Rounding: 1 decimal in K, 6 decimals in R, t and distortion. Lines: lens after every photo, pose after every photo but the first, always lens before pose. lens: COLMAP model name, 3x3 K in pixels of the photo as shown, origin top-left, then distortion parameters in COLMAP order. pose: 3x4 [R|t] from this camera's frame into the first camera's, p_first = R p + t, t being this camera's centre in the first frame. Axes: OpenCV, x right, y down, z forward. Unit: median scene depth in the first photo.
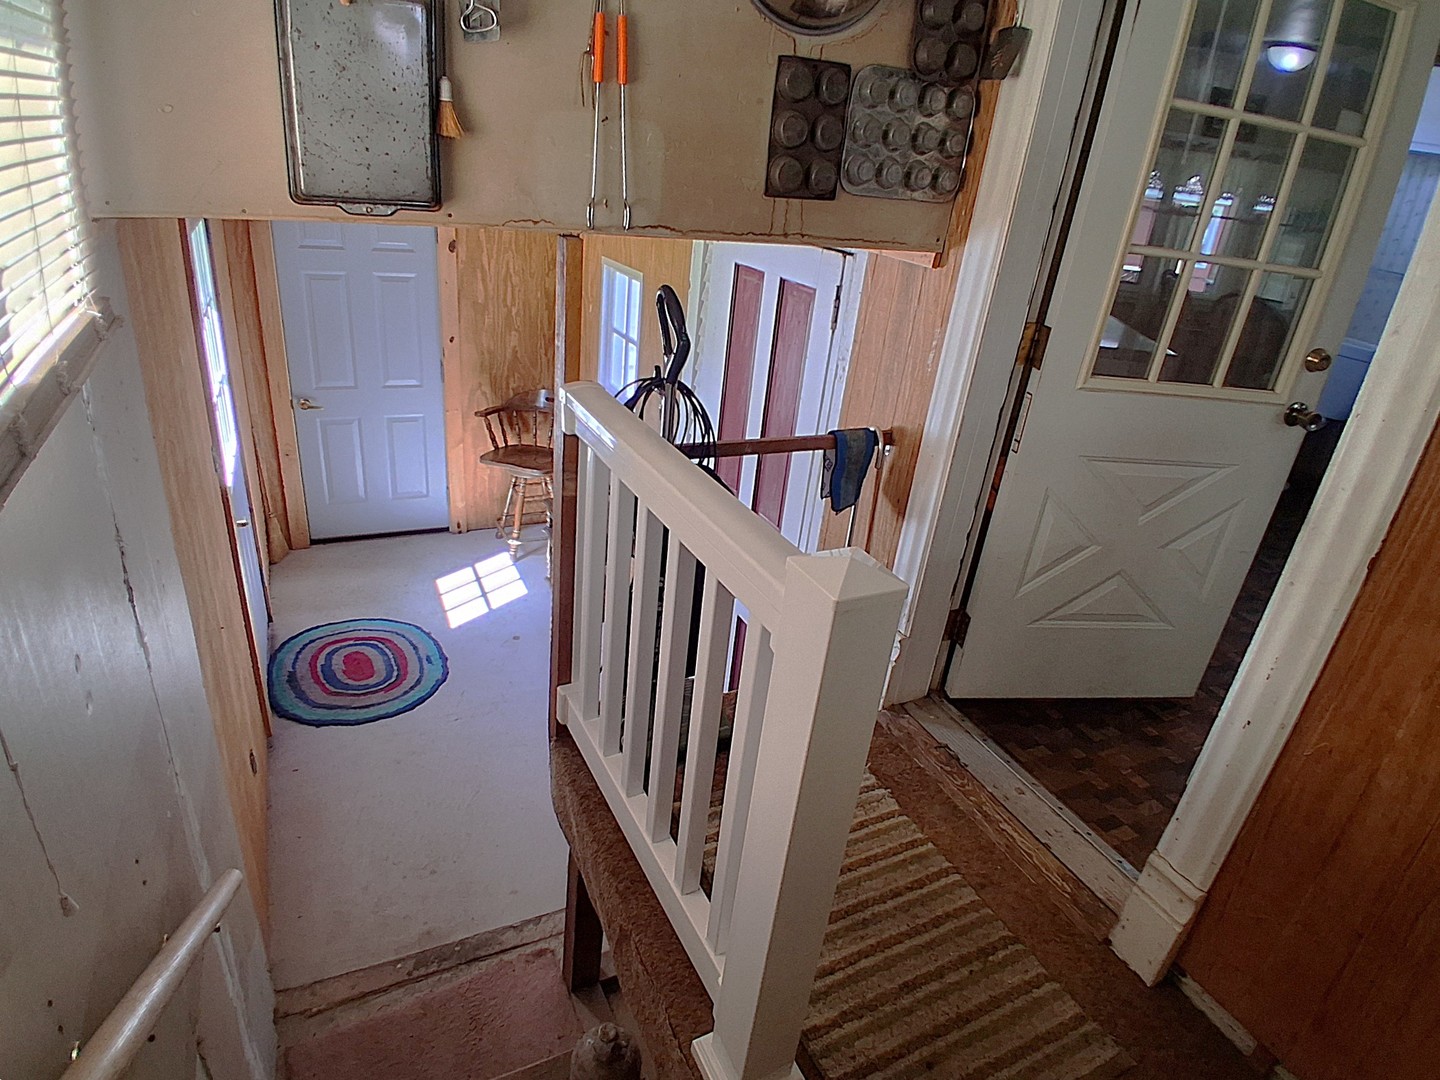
lens RADIAL K [[788.9, 0, 714.4], [0, 788.9, 543.4], [0, 0, 1]] dist [-0.017820, -0.018397]
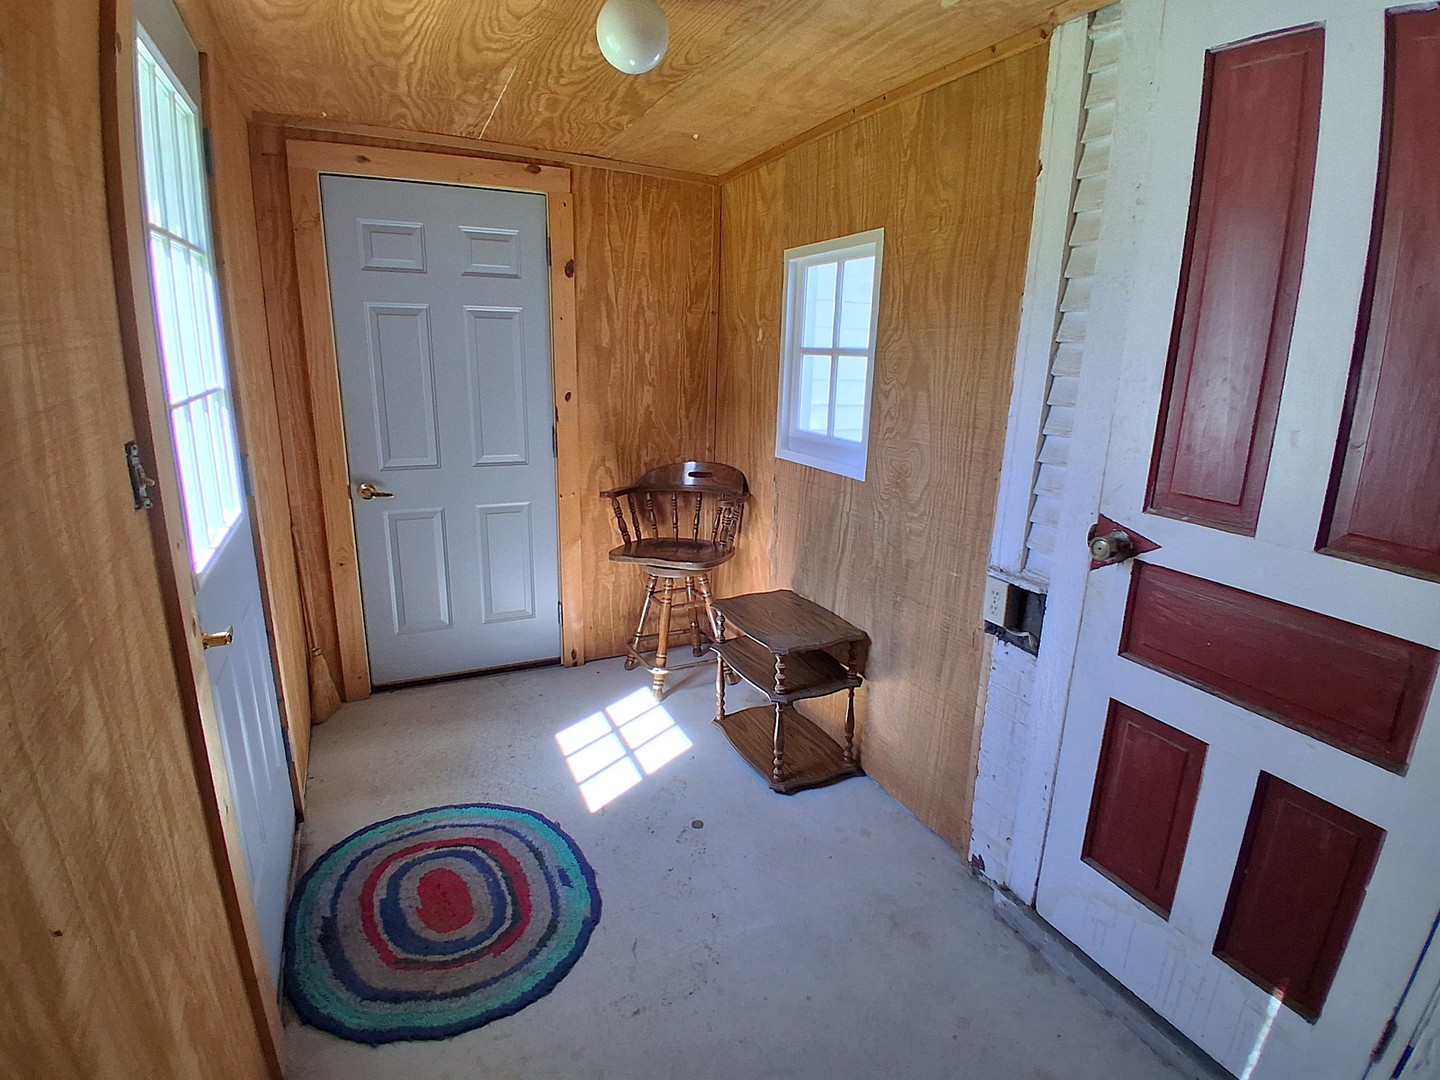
lens RADIAL K [[738.4, 0, 733.0], [0, 738.4, 535.0], [0, 0, 1]] dist [-0.010432, -0.033410]
pose [[0.997097, -0.071727, -0.025552, -0.177991], [0.065485, 0.979034, -0.192882, 0.011535], [0.038851, 0.190649, 0.980889, 0.366436]]
